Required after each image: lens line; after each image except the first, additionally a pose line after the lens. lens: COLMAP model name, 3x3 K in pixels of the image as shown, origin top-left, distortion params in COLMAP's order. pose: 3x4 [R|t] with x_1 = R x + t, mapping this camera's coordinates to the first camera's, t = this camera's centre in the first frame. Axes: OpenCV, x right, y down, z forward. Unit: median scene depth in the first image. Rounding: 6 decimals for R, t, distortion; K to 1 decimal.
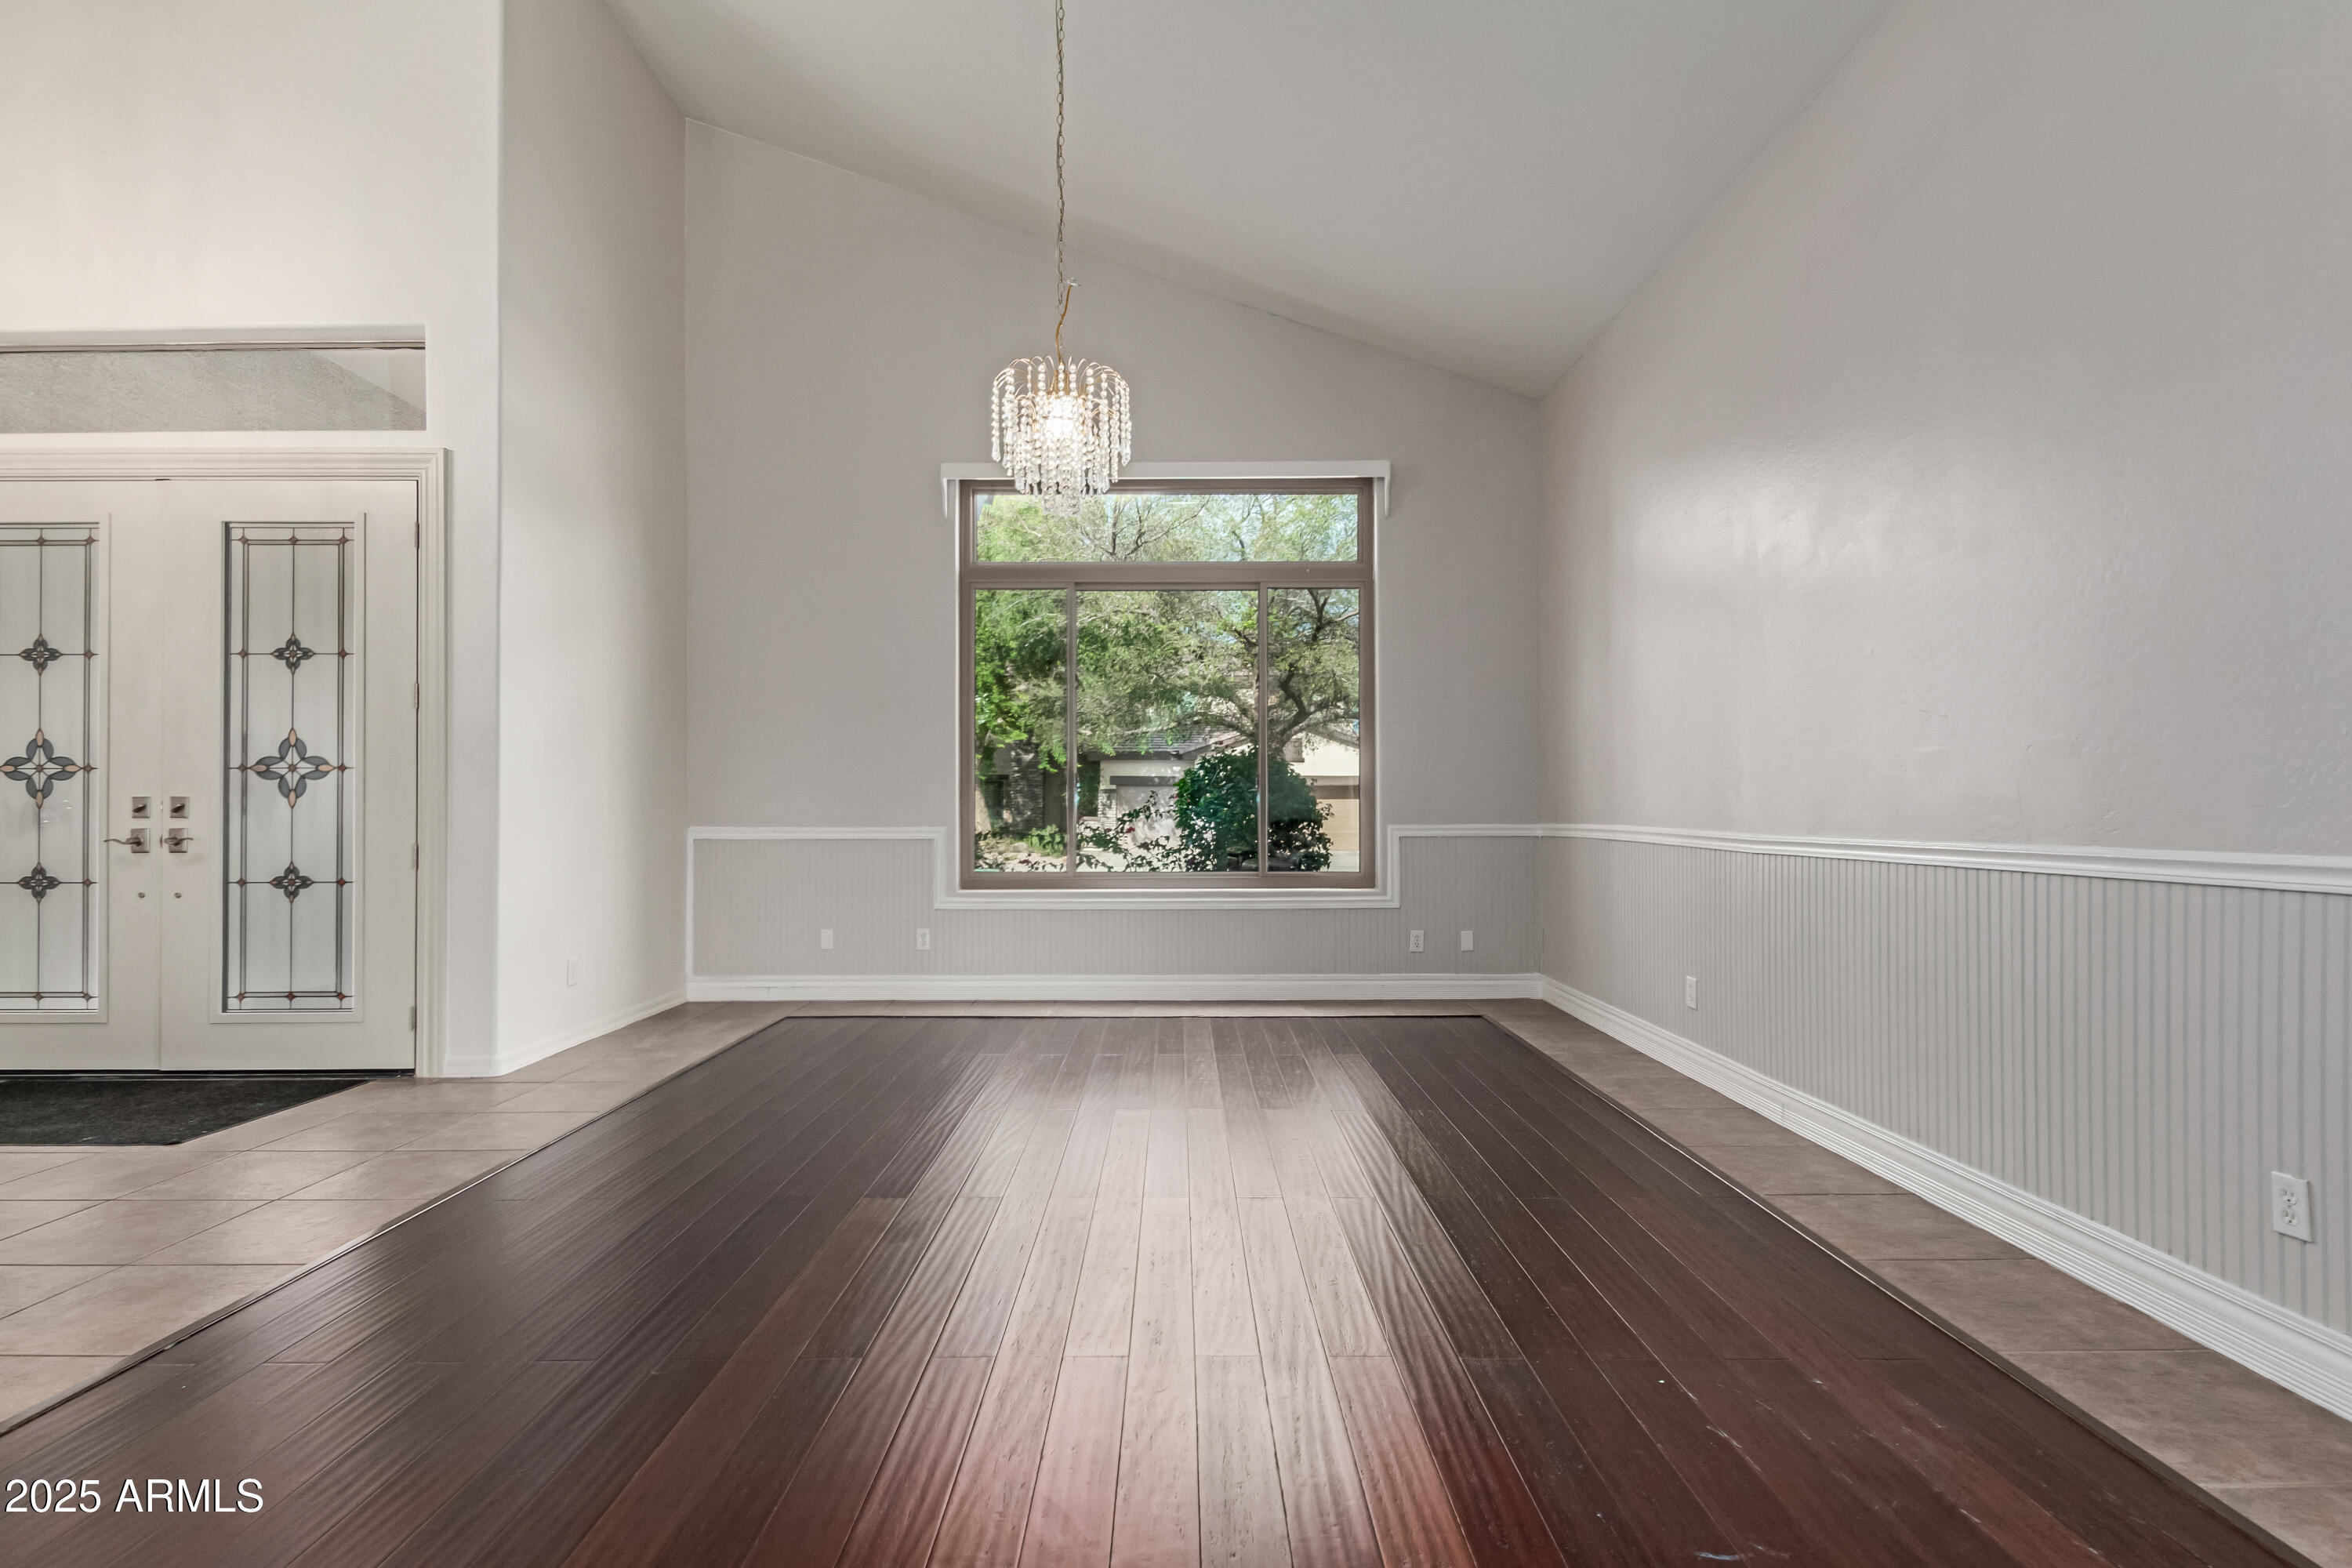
lens RADIAL K [[1146.7, 0, 1172.2], [0, 1146.7, 806.0], [0, 0, 1]] dist [0.013156, -0.000057]
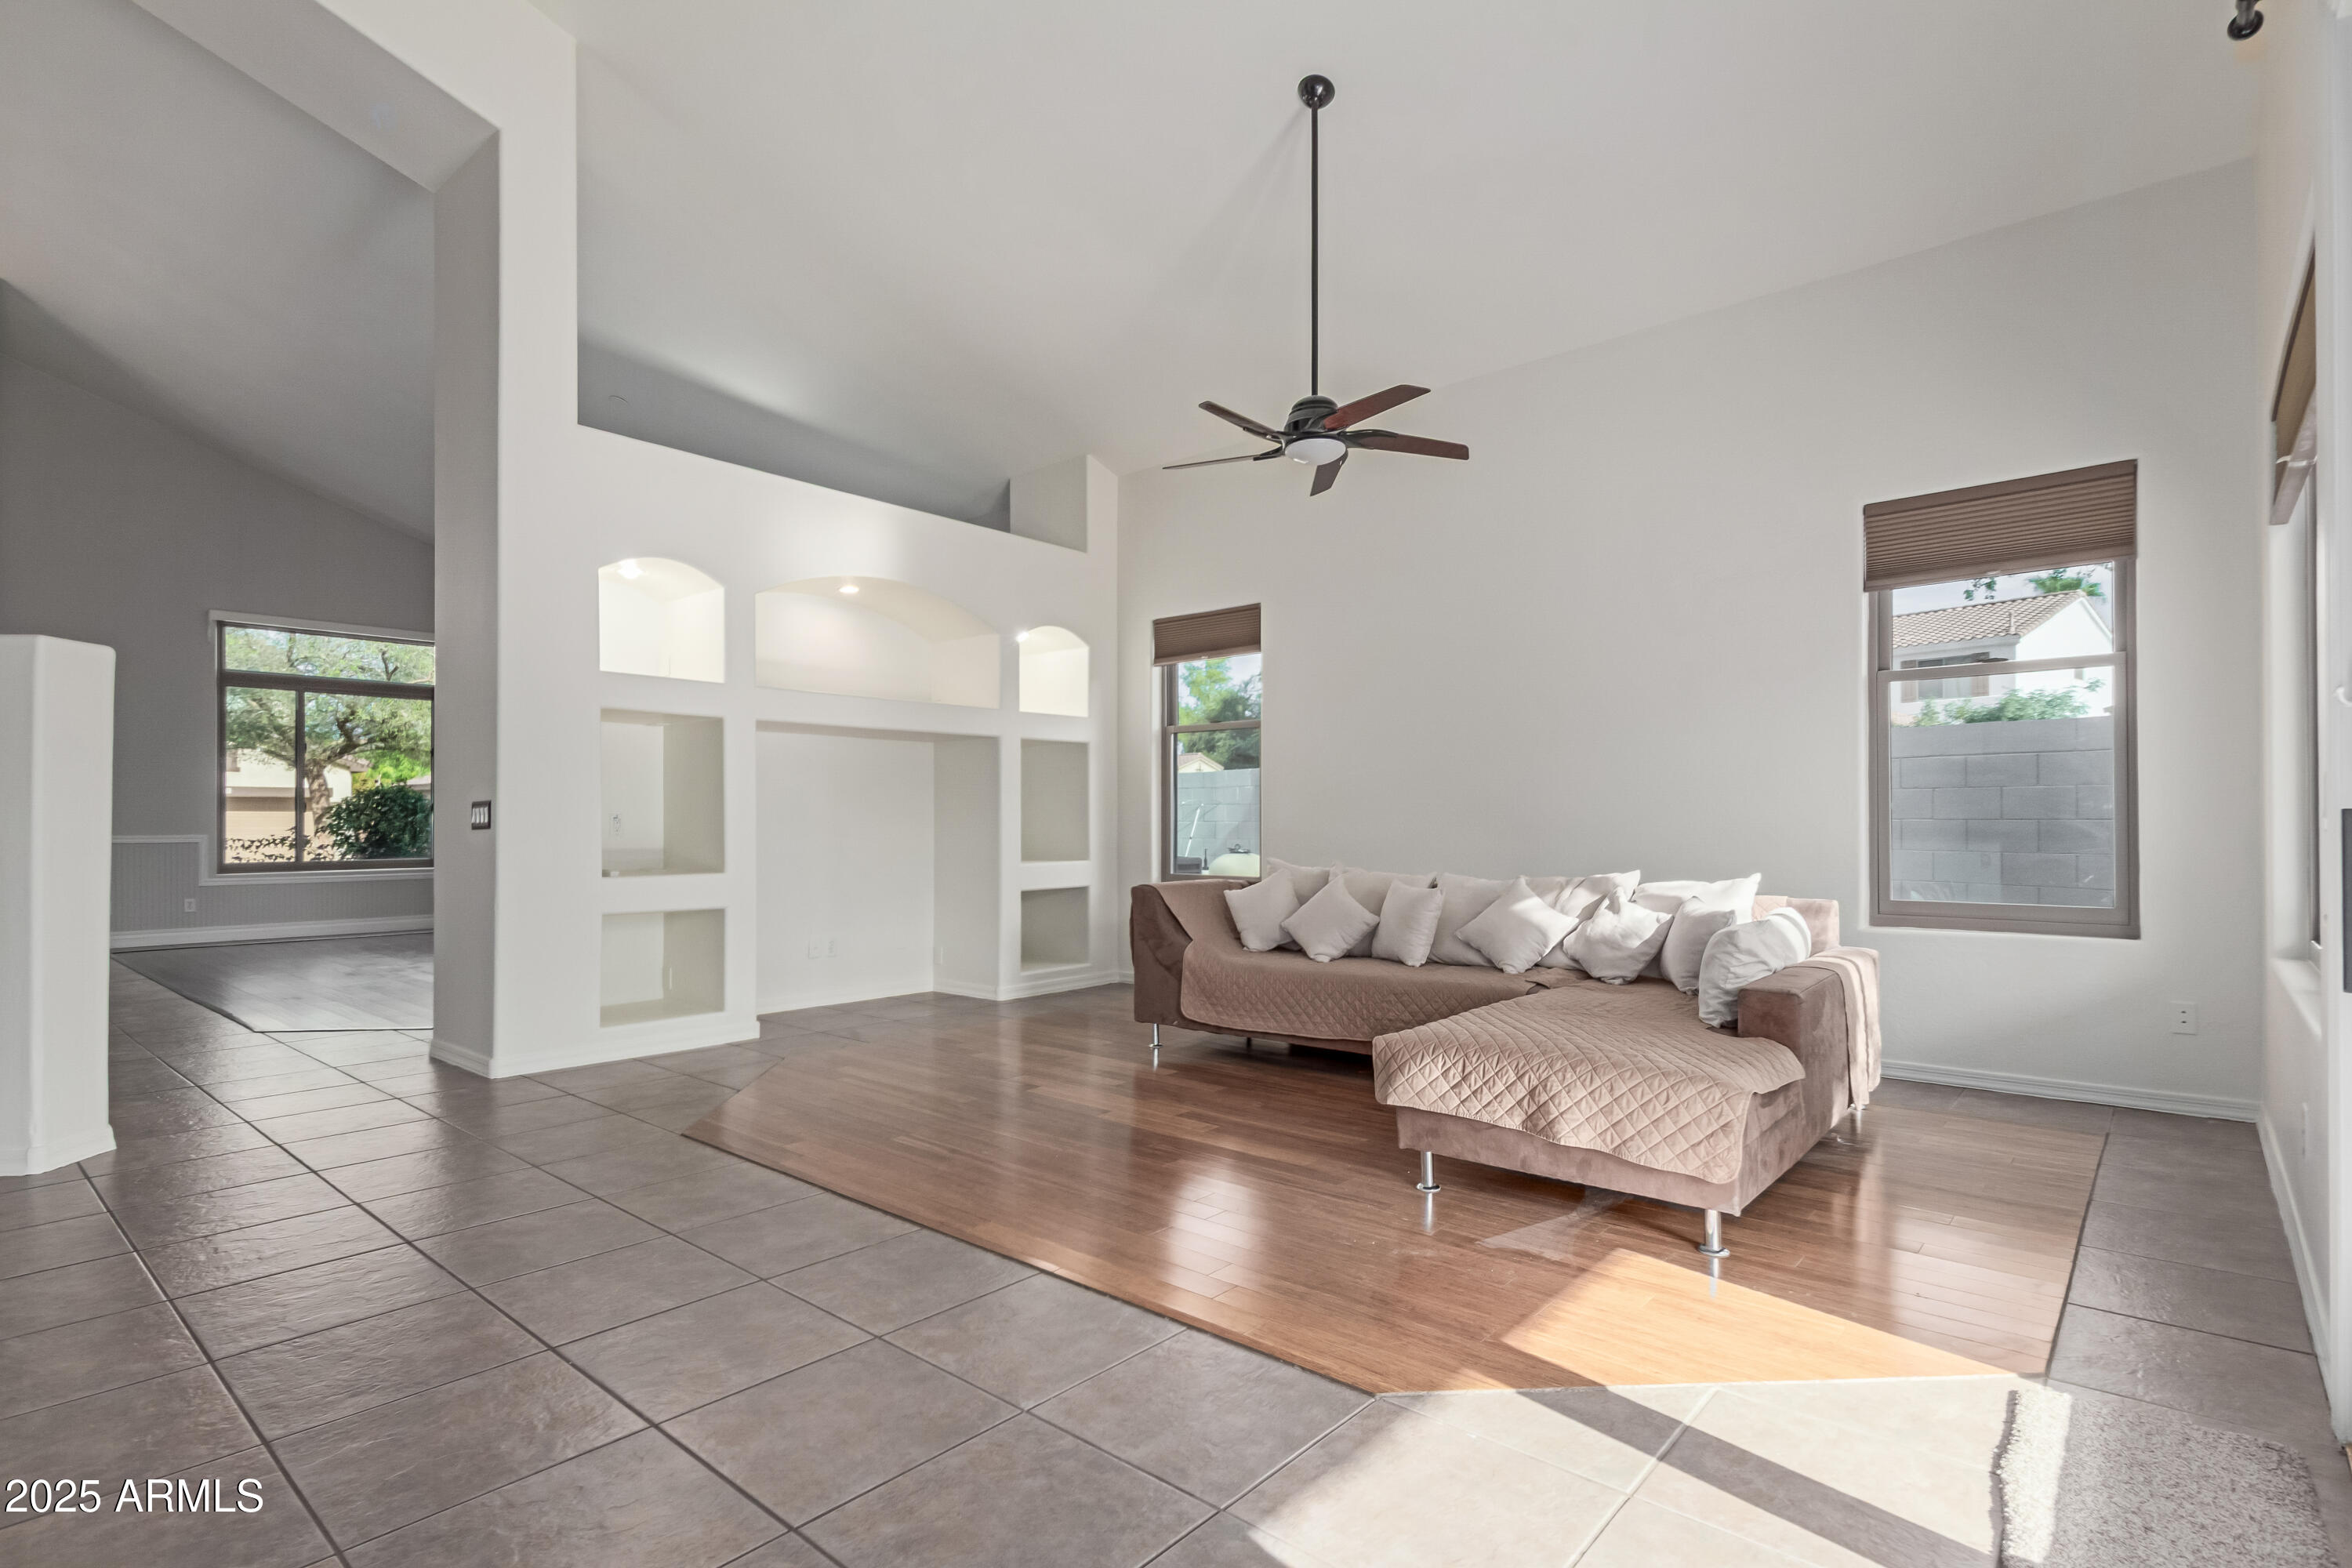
lens RADIAL K [[1146.7, 0, 1172.2], [0, 1146.7, 806.0], [0, 0, 1]] dist [0.013156, -0.000057]
pose [[0.662861, 0.003606, 0.748734, -0.506742], [0.003474, 0.999963, -0.007892, -0.004189], [-0.748734, 0.007832, 0.662824, -1.067739]]
